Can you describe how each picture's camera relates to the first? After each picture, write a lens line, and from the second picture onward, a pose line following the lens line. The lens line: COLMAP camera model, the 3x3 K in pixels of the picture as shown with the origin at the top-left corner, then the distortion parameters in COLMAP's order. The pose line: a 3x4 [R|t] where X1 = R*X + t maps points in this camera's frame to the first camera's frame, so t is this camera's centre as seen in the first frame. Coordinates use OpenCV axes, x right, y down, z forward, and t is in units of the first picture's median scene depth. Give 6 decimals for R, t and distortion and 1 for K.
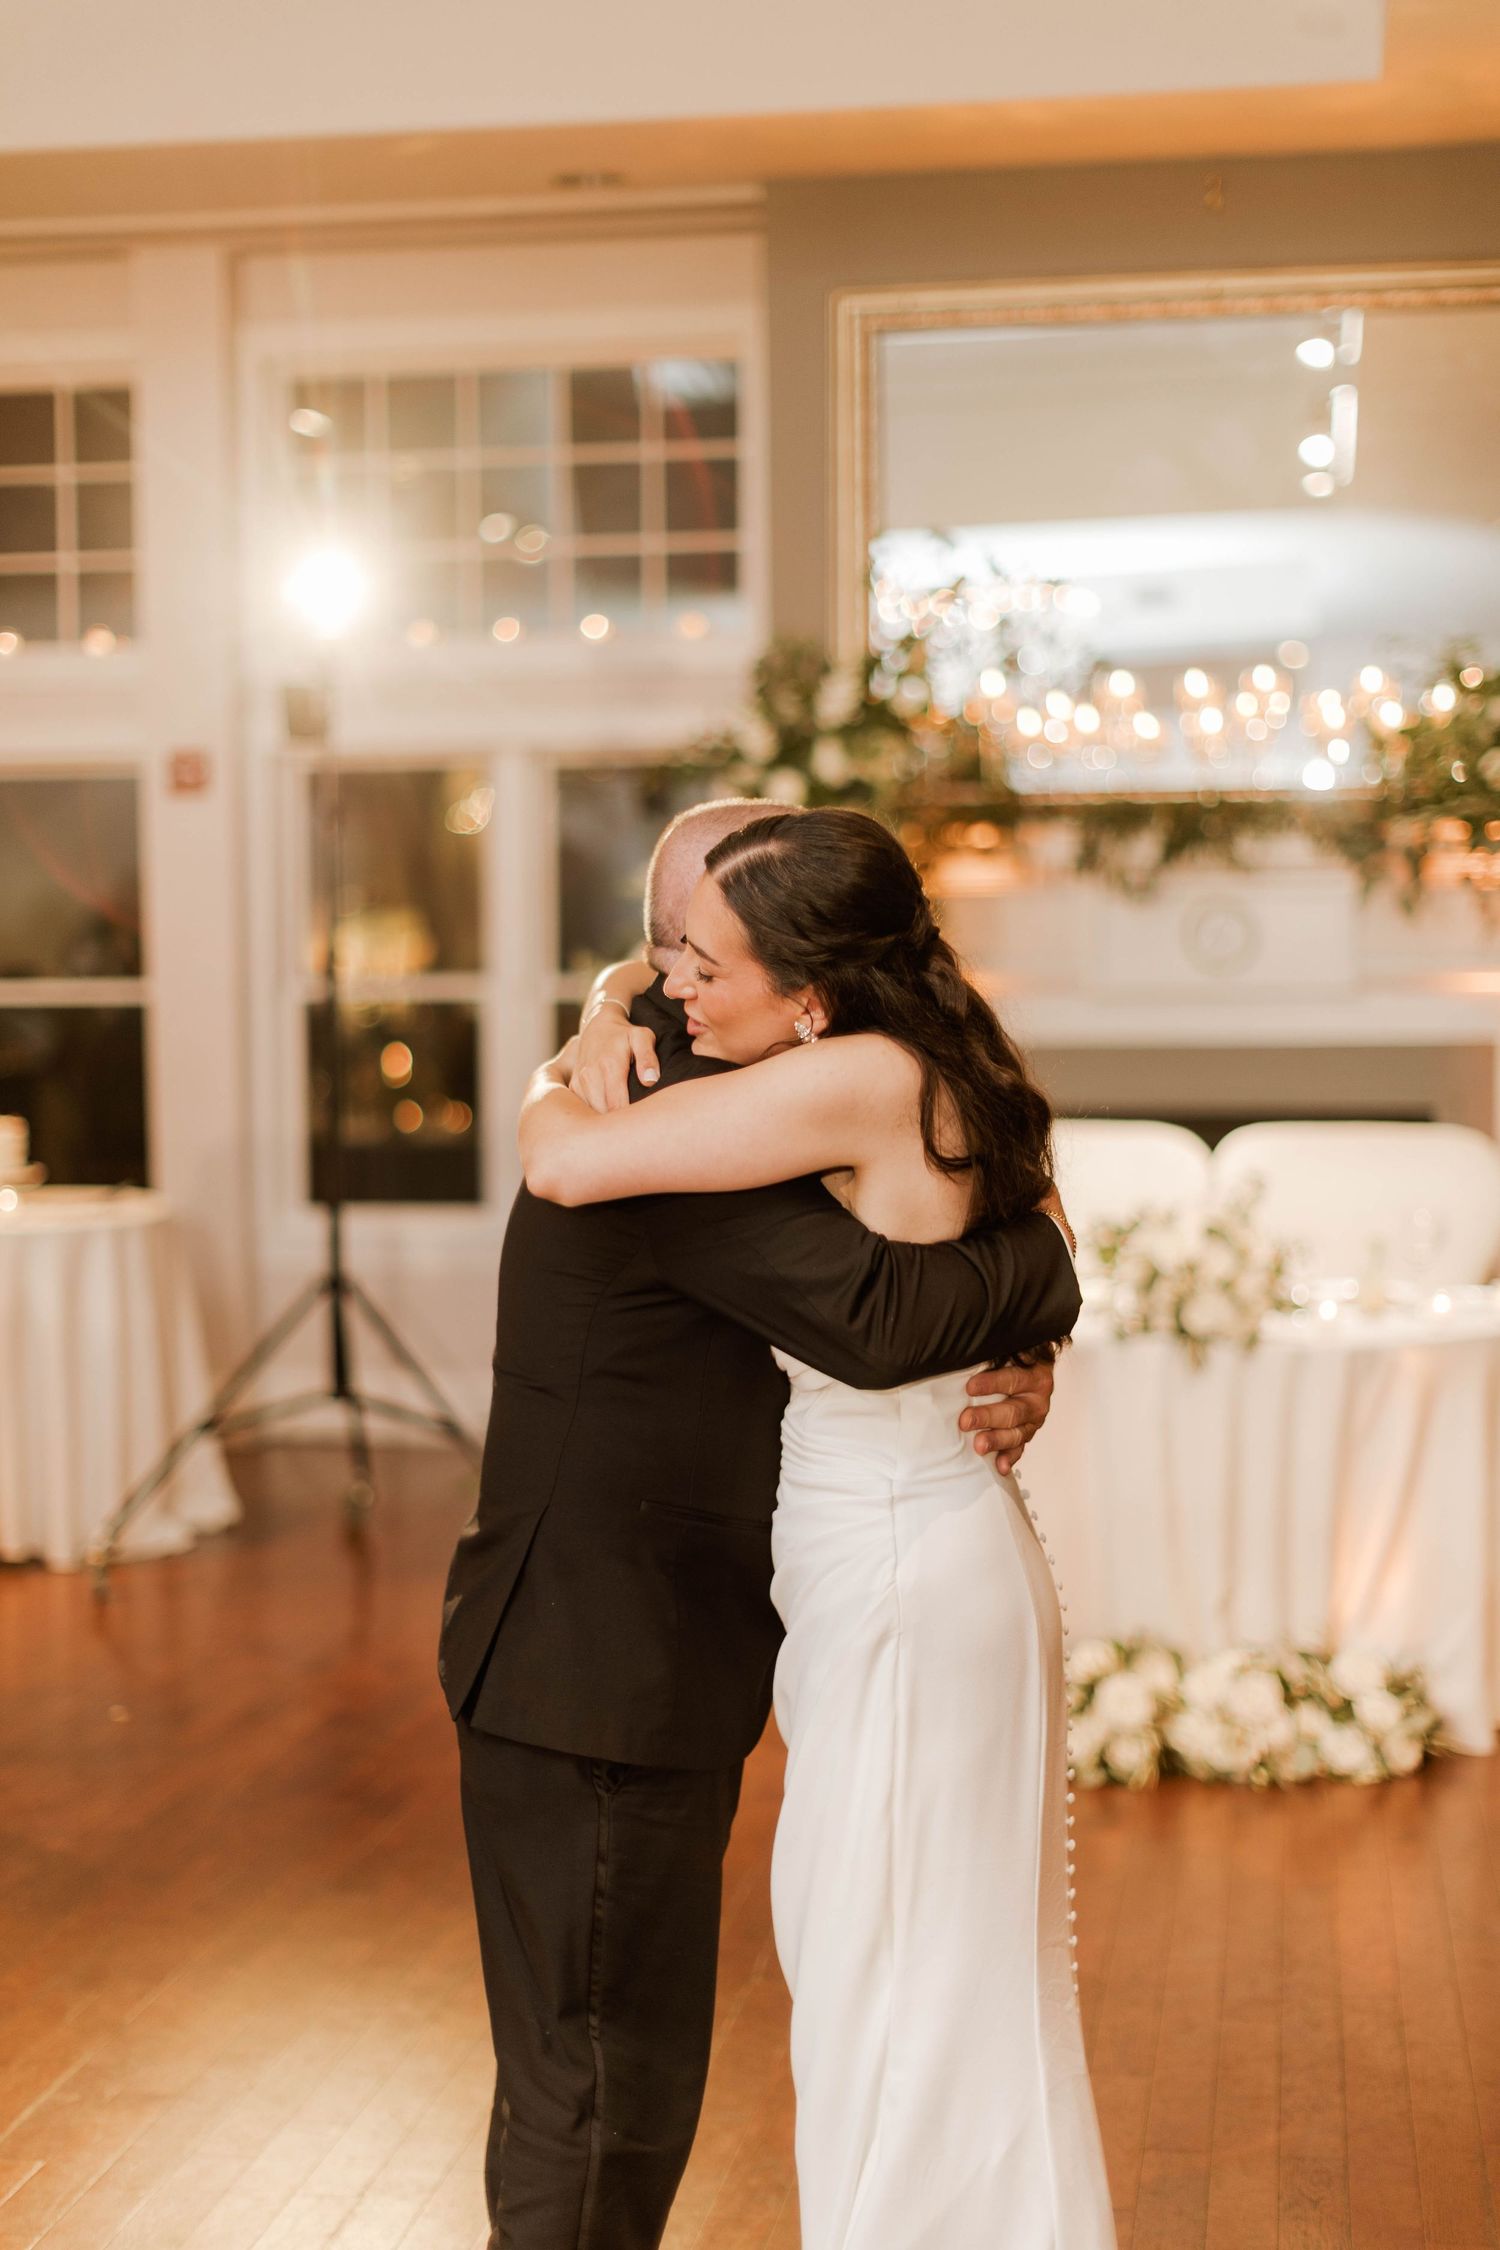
lens RADIAL K [[3304.3, 0, 750.0], [0, 3304.3, 1125.0], [0, 0, 1]] dist [-0.002866, 0.050385]
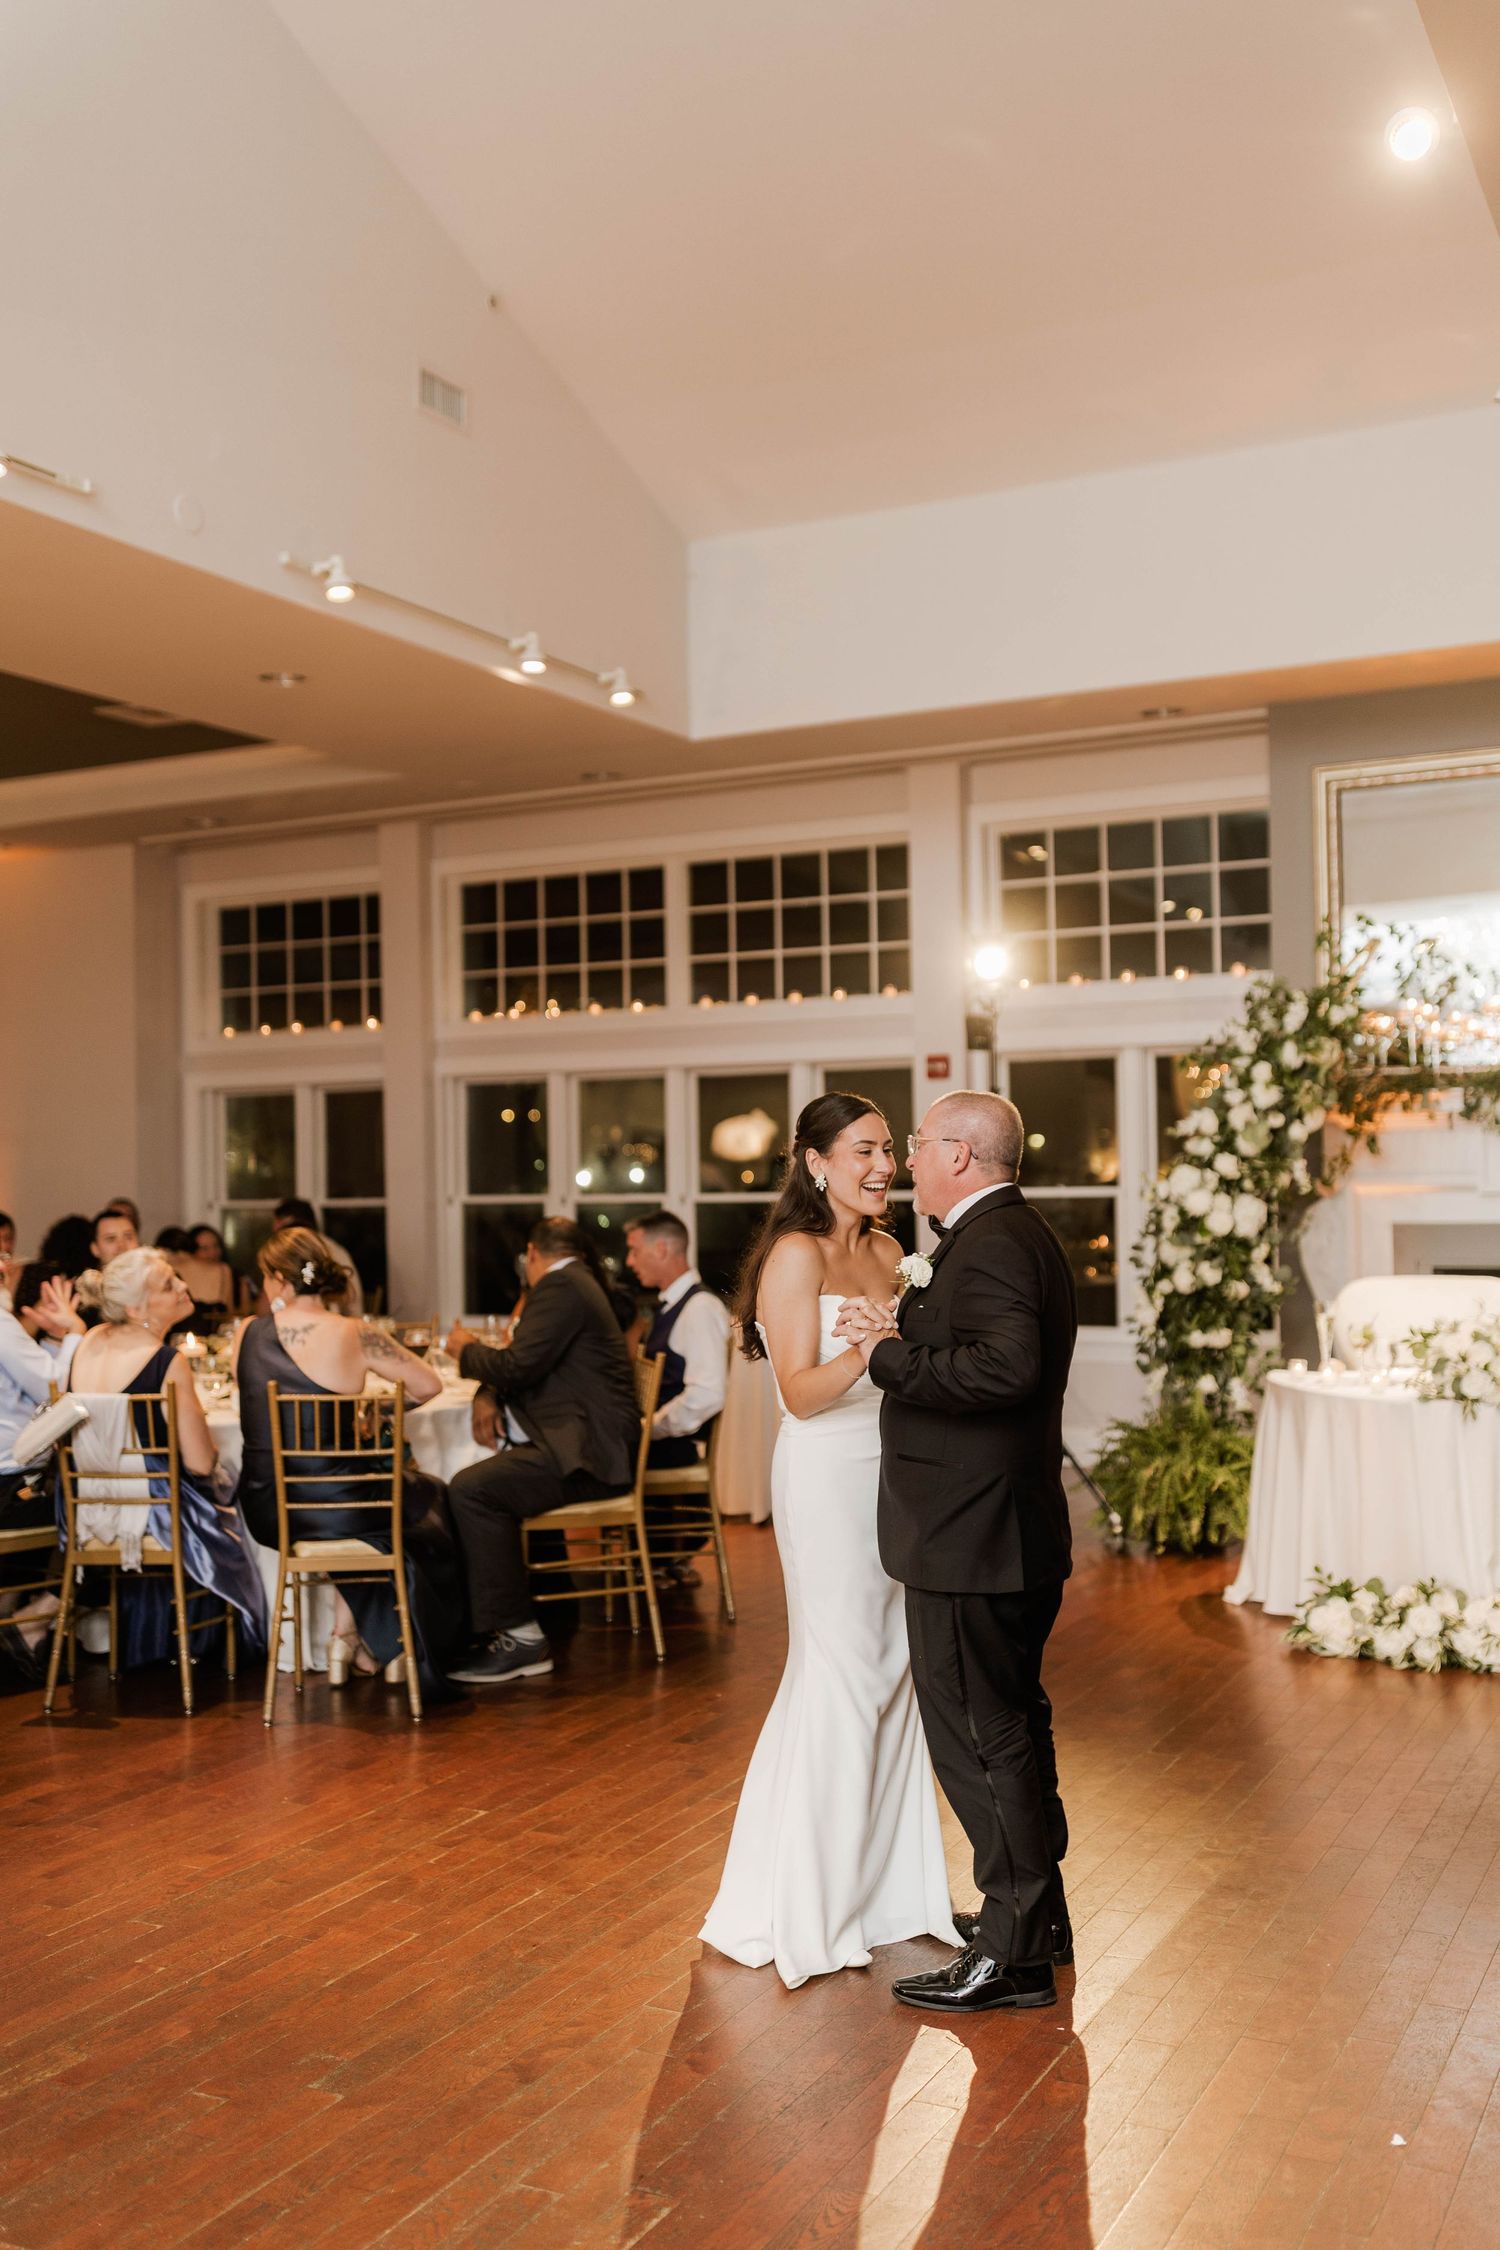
lens RADIAL K [[2203.0, 0, 750.0], [0, 2203.0, 1125.0], [0, 0, 1]] dist [-0.007580, -0.009494]
pose [[0.951839, -0.013091, -0.306320, 0.104489], [-0.009487, 0.997352, -0.072103, 0.007775], [0.306452, 0.071536, 0.949194, -0.130414]]
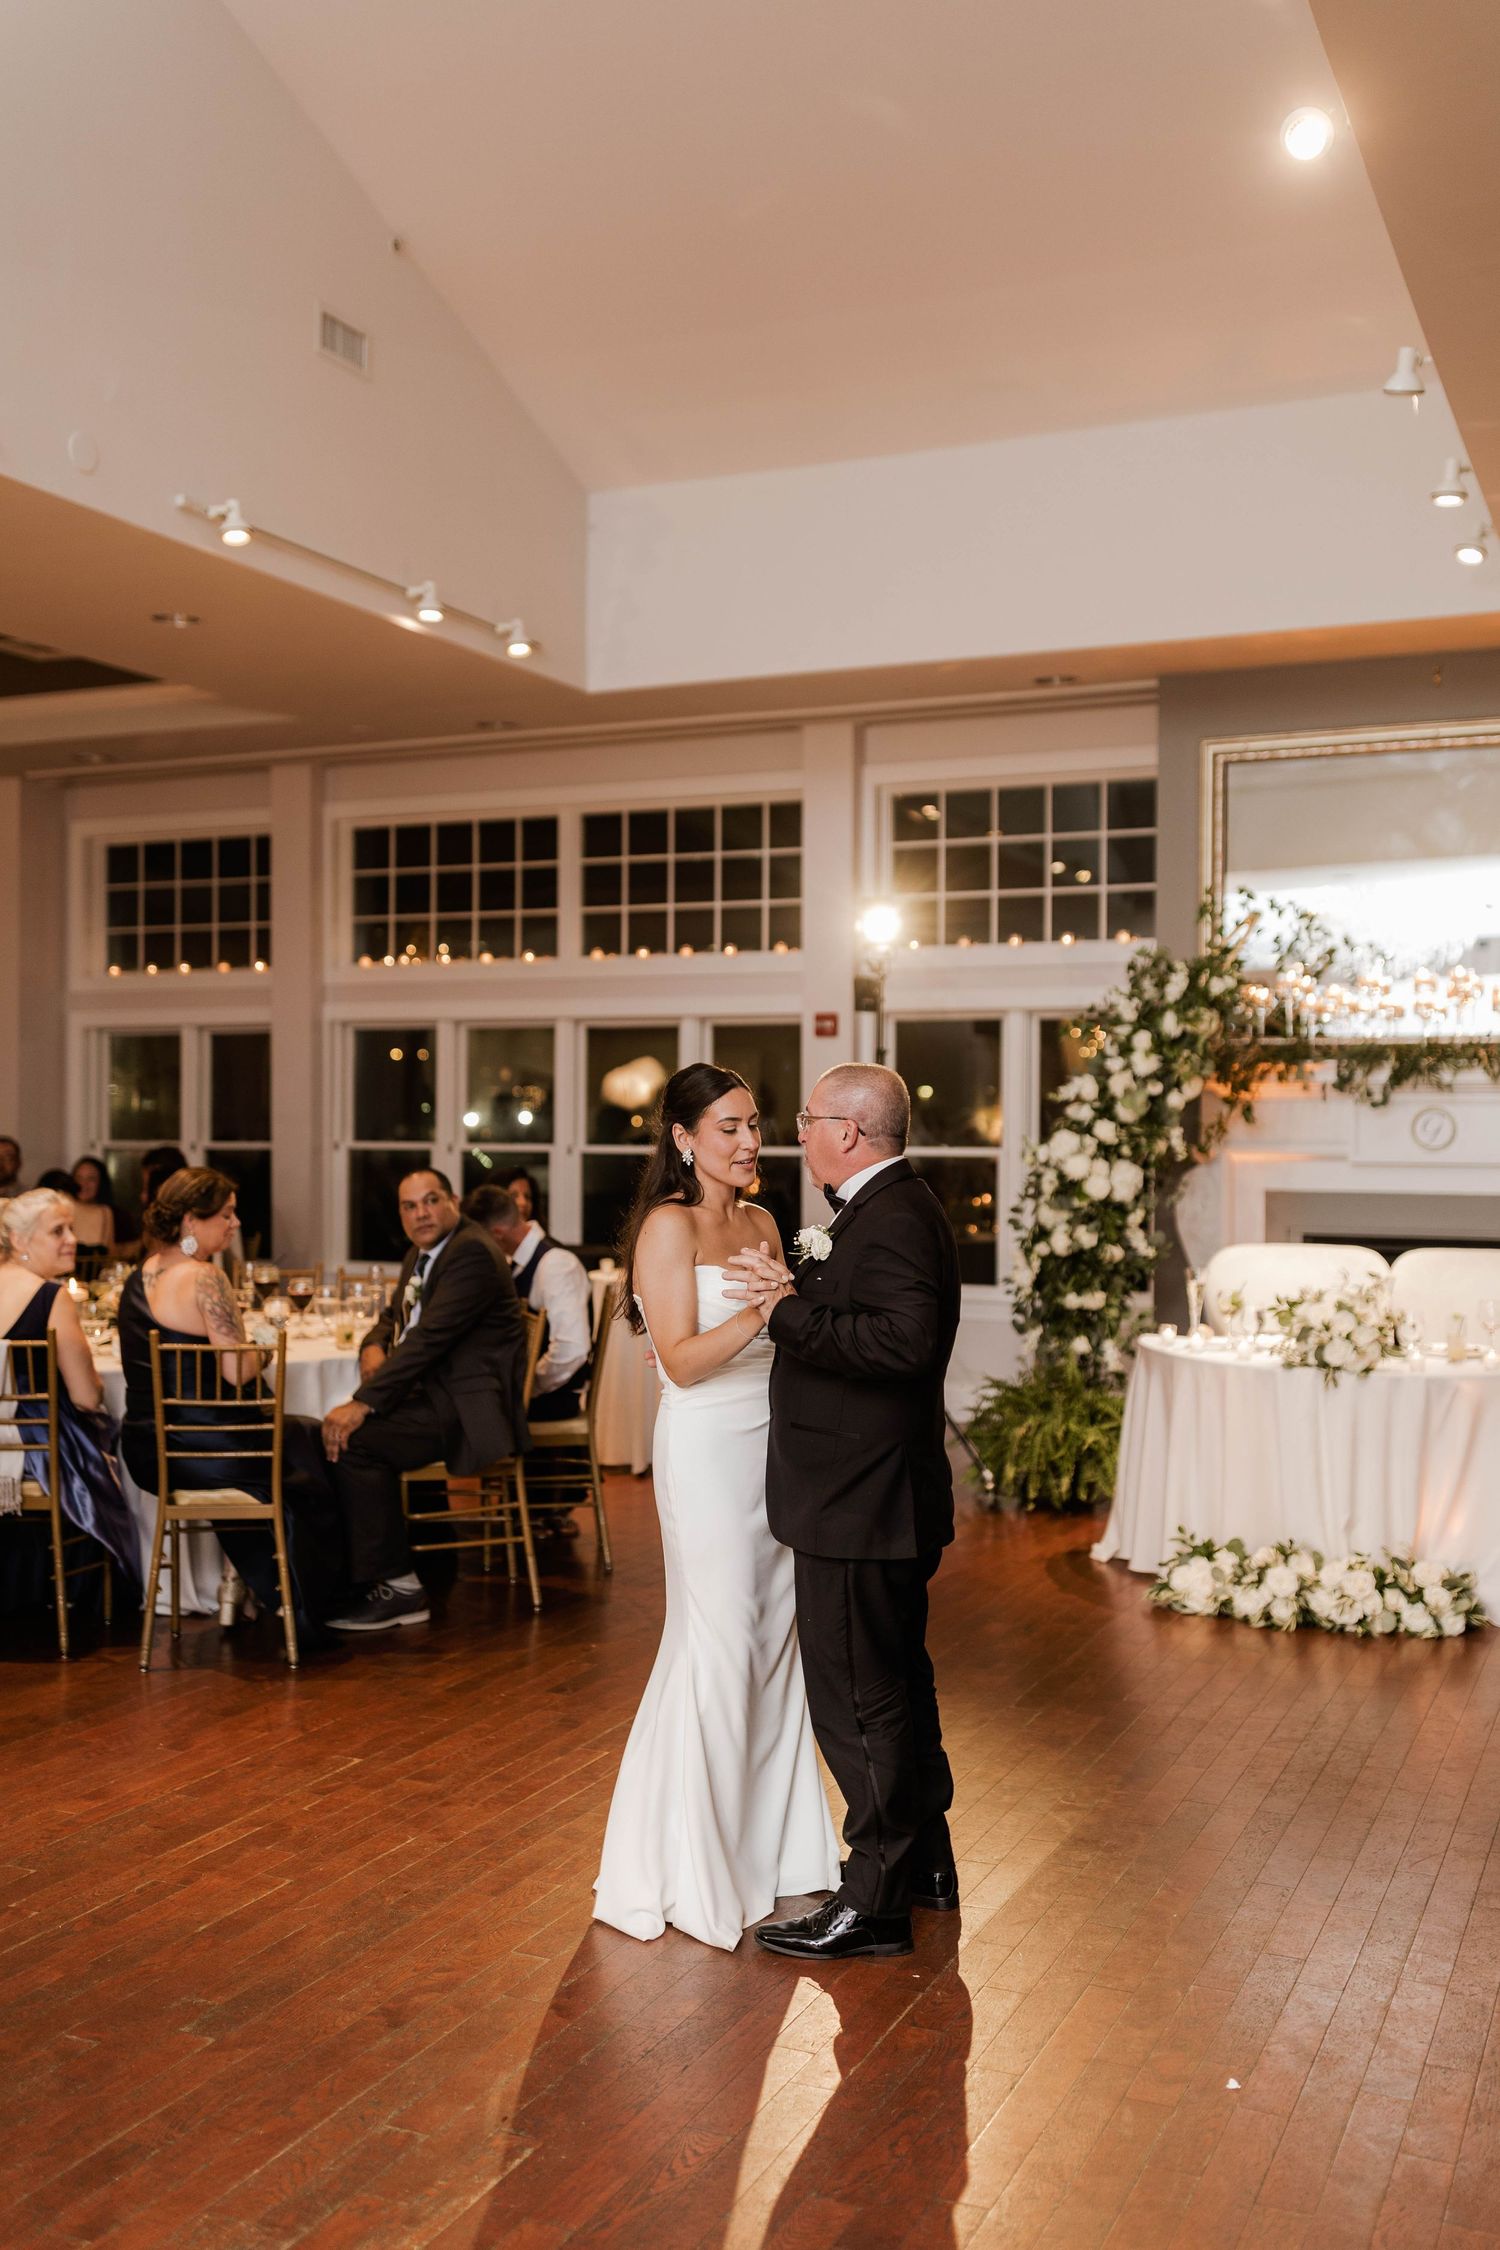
lens RADIAL K [[2203.0, 0, 750.0], [0, 2203.0, 1125.0], [0, 0, 1]] dist [-0.007580, -0.009494]
pose [[0.965946, 0.015784, -0.258262, 0.108607], [-0.029034, 0.998446, -0.047572, 0.001566], [0.257110, 0.053450, 0.964903, -0.139619]]
